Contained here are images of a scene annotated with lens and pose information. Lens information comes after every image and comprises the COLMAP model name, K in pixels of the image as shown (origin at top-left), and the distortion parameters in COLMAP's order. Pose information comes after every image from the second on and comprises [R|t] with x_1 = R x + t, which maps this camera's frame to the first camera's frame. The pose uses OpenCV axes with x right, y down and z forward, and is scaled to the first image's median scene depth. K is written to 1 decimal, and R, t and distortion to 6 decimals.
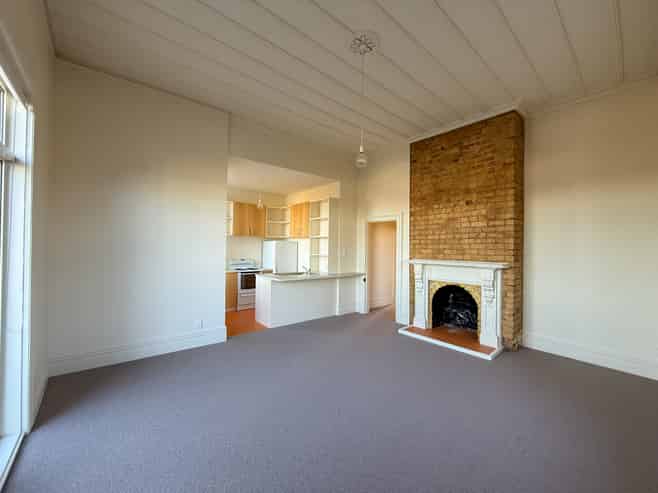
lens RADIAL K [[262.7, 0, 329.3], [0, 262.7, 248.0], [0, 0, 1]] dist [0.004050, 0.000237]
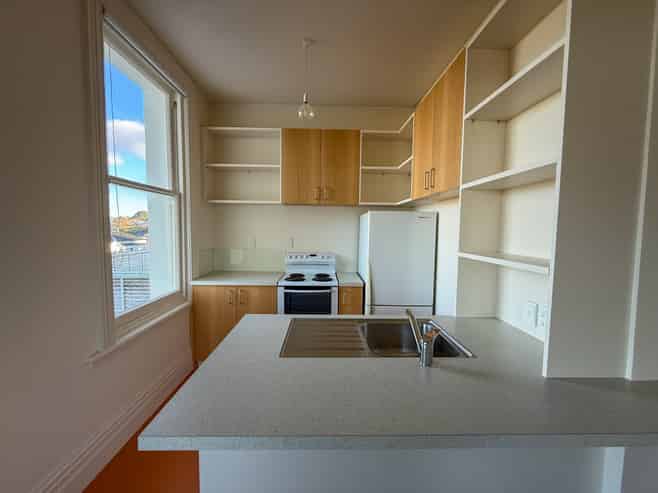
lens RADIAL K [[262.7, 0, 326.1], [0, 262.7, 243.5], [0, 0, 1]] dist [0.004050, 0.000237]
pose [[0.769286, 0.028125, -0.638285, -0.009612], [0.015921, 0.997876, 0.063159, -0.006208], [0.638706, -0.058750, 0.767204, 0.658843]]
